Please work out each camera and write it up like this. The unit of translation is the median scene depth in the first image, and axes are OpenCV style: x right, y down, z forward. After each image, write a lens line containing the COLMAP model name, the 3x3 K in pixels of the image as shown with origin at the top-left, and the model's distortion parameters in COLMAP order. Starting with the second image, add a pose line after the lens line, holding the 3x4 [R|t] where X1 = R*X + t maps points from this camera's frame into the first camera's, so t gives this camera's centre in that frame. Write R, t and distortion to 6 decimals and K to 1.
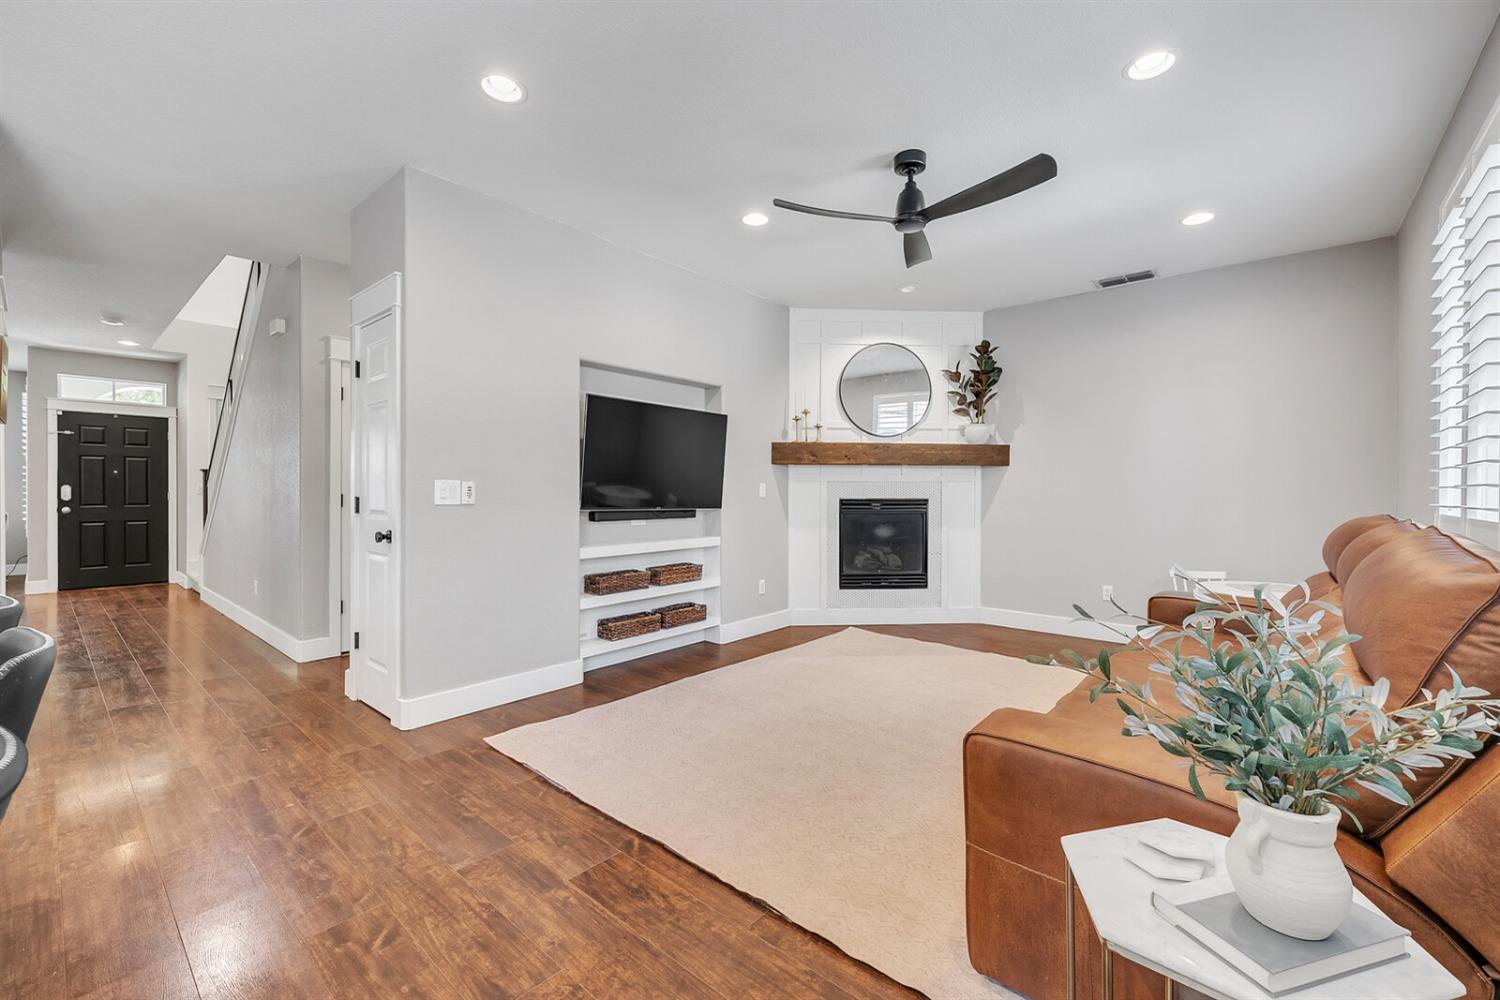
lens RADIAL K [[618.7, 0, 757.9], [0, 618.7, 496.7], [0, 0, 1]] dist [0.000082, -0.000225]
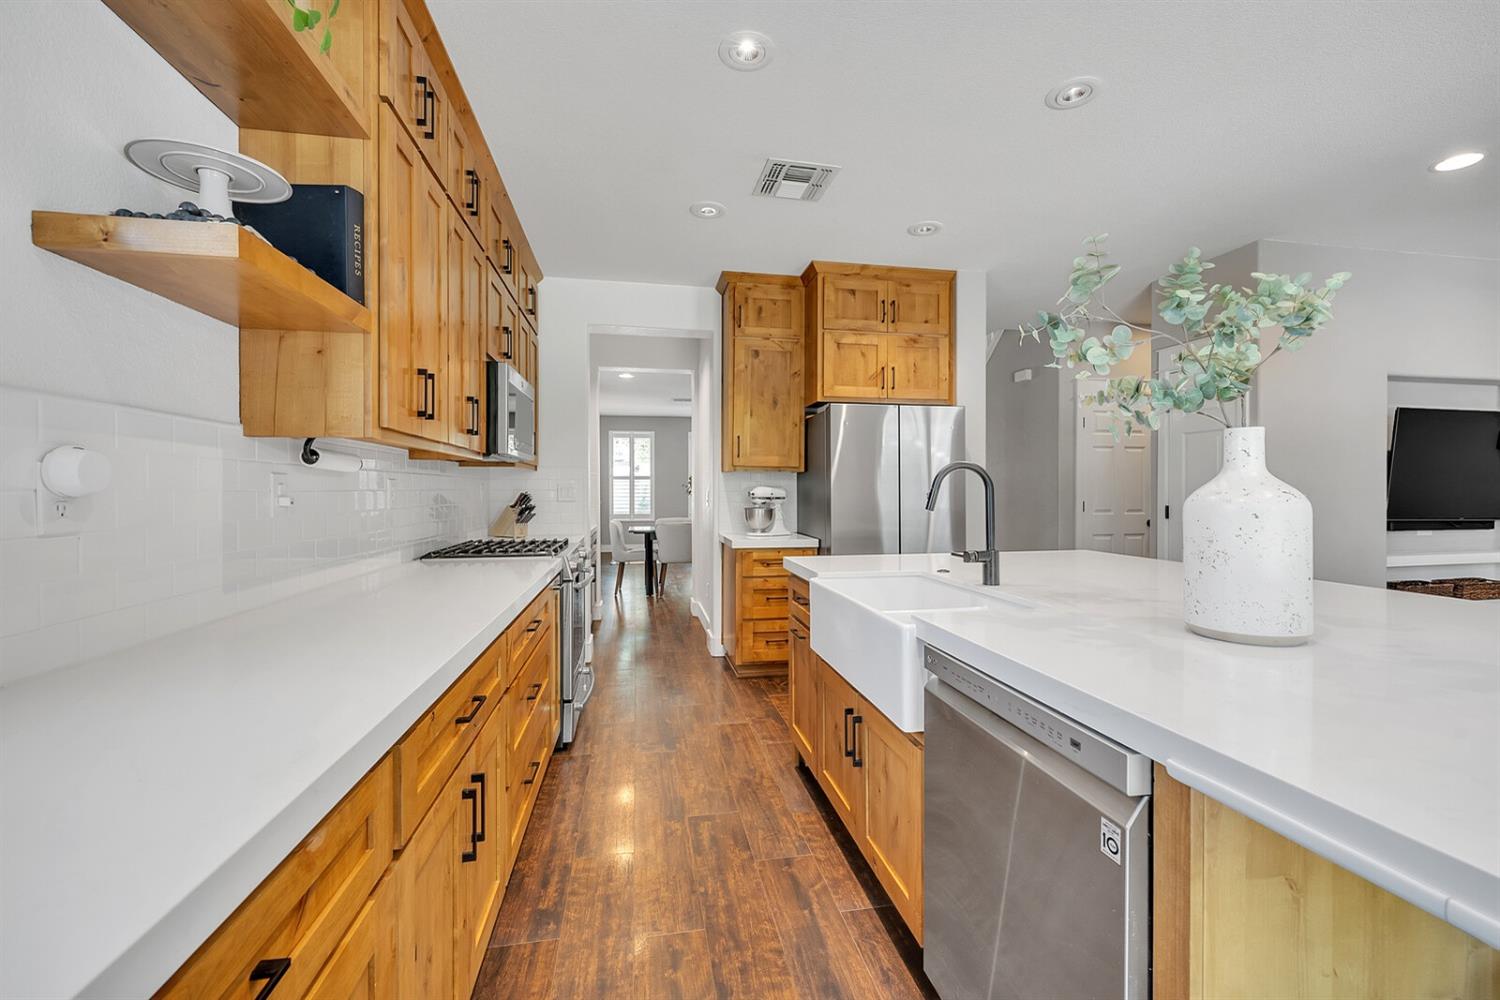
lens RADIAL K [[618.7, 0, 754.1], [0, 618.7, 494.5], [0, 0, 1]] dist [0.000082, -0.000225]
pose [[0.778851, 0.000607, -0.627209, -0.330566], [0.000053, 0.999999, 0.001034, -0.015559], [0.627209, -0.000839, 0.778850, -0.339727]]
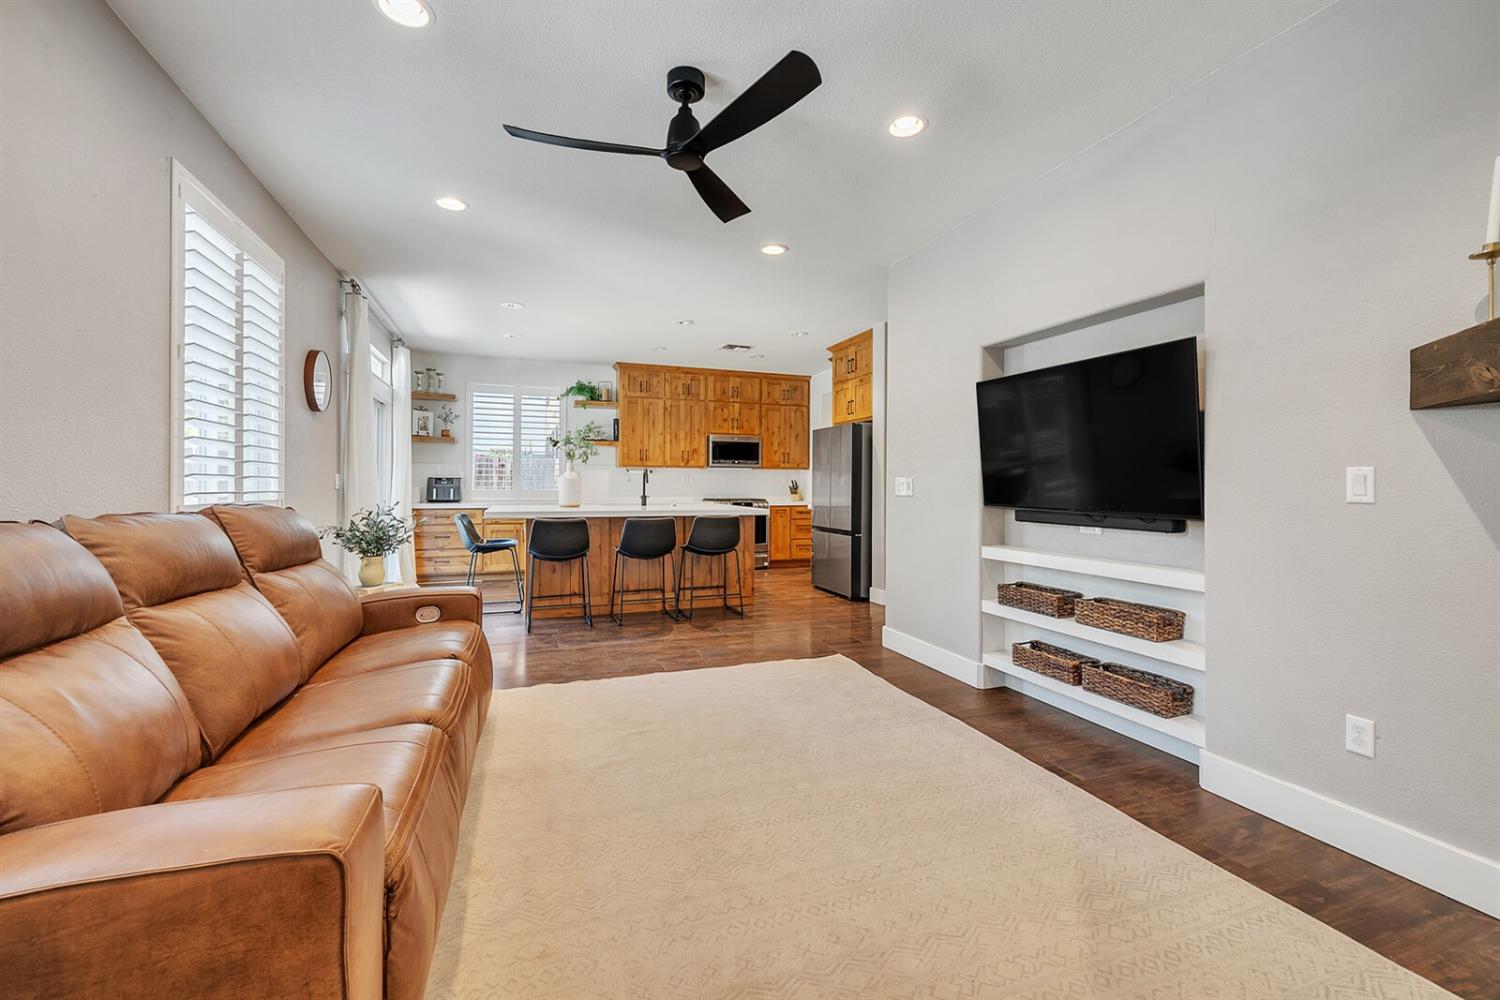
lens RADIAL K [[618.7, 0, 748.4], [0, 618.7, 477.6], [0, 0, 1]] dist [0.000082, -0.000225]
pose [[-0.486089, -0.012931, -0.873814, 0.512251], [-0.009962, 0.999908, -0.009255, -0.007033], [0.873852, 0.004206, -0.486173, 0.820049]]
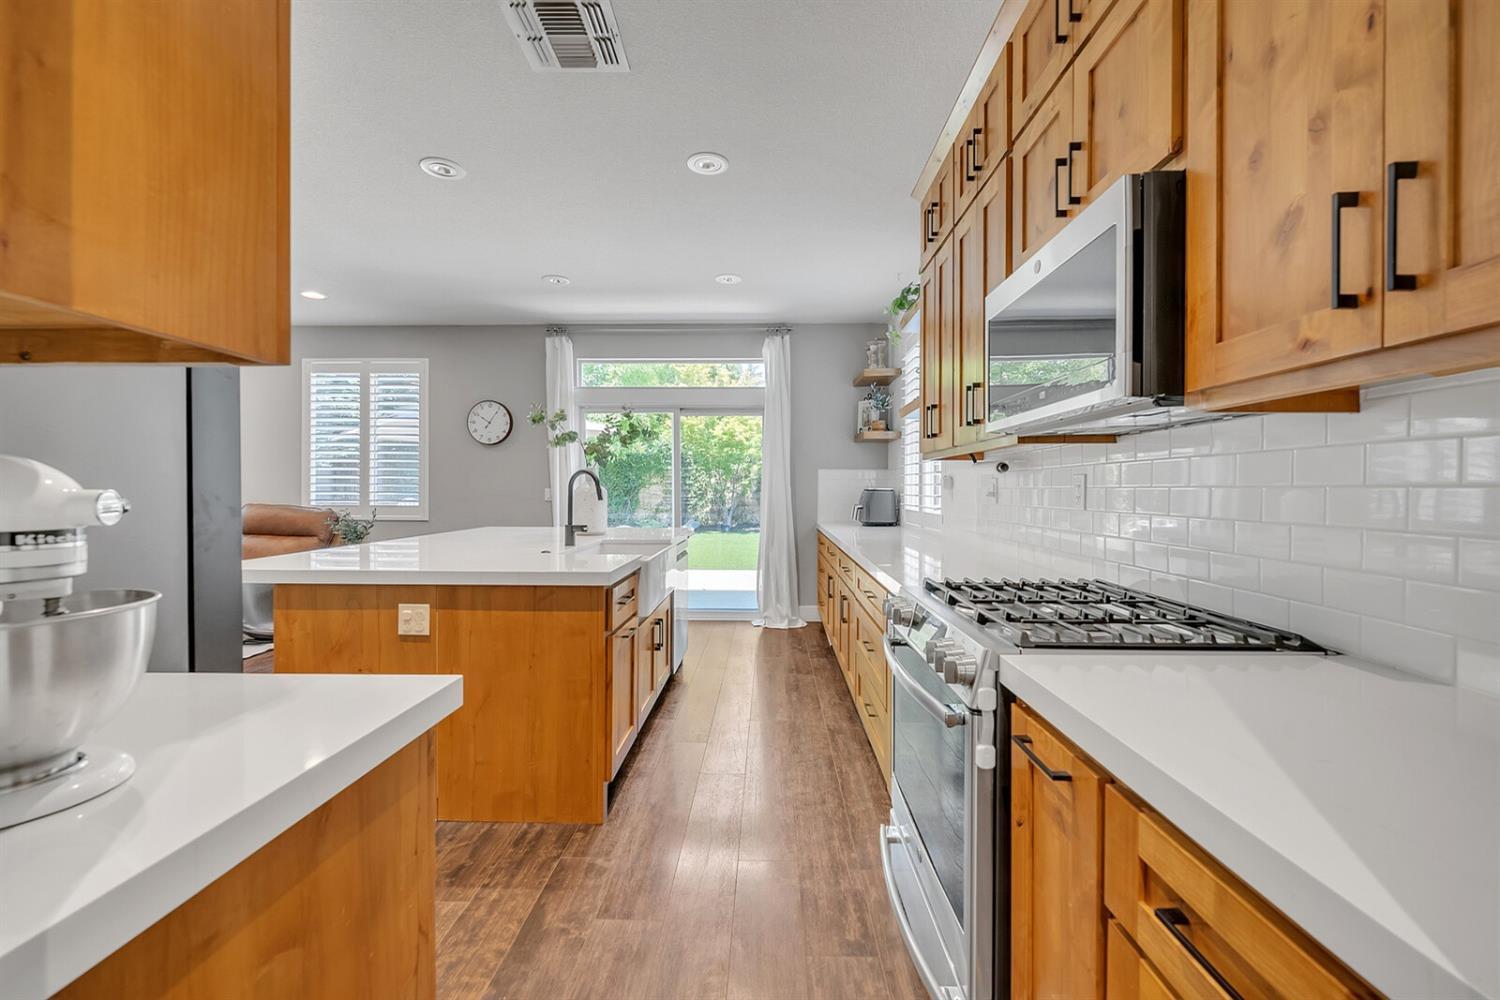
lens RADIAL K [[618.7, 0, 765.1], [0, 618.7, 488.4], [0, 0, 1]] dist [0.000082, -0.000225]
pose [[-0.644477, -0.004767, 0.764609, -1.049374], [-0.001378, 0.999986, 0.005073, -0.019065], [-0.764623, 0.002216, -0.644474, 0.295254]]
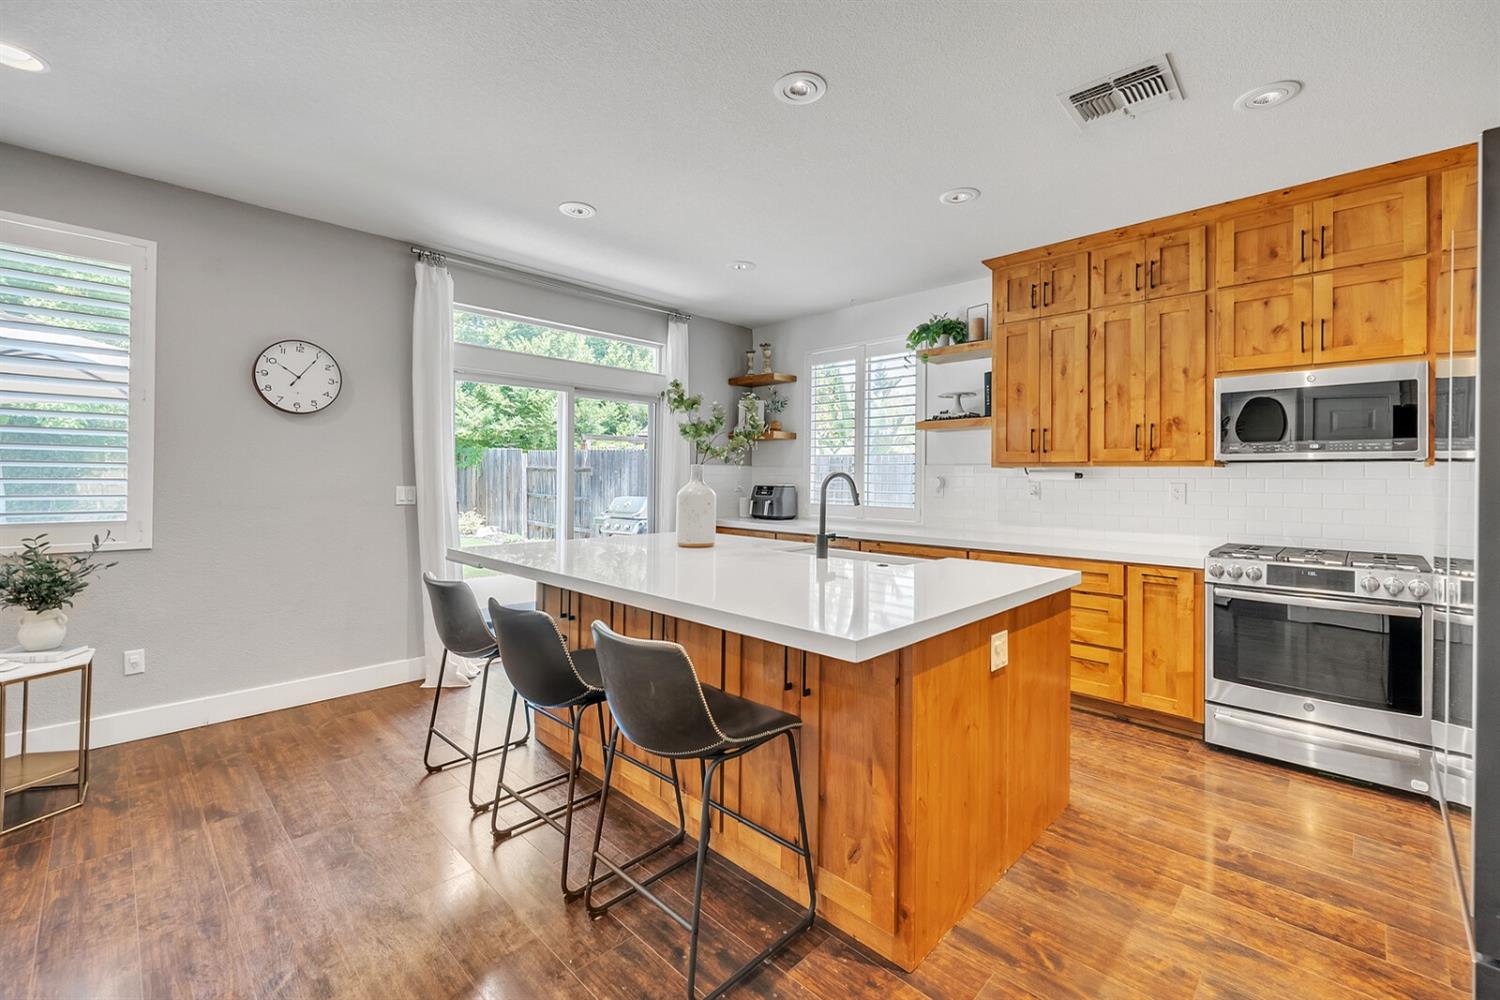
lens RADIAL K [[618.7, 0, 755.1], [0, 618.7, 485.9], [0, 0, 1]] dist [0.000082, -0.000225]
pose [[-0.998298, -0.012672, 0.056926, -0.428259], [-0.011735, 0.999791, 0.016764, -0.030277], [-0.057126, 0.016067, -0.998238, 0.588067]]
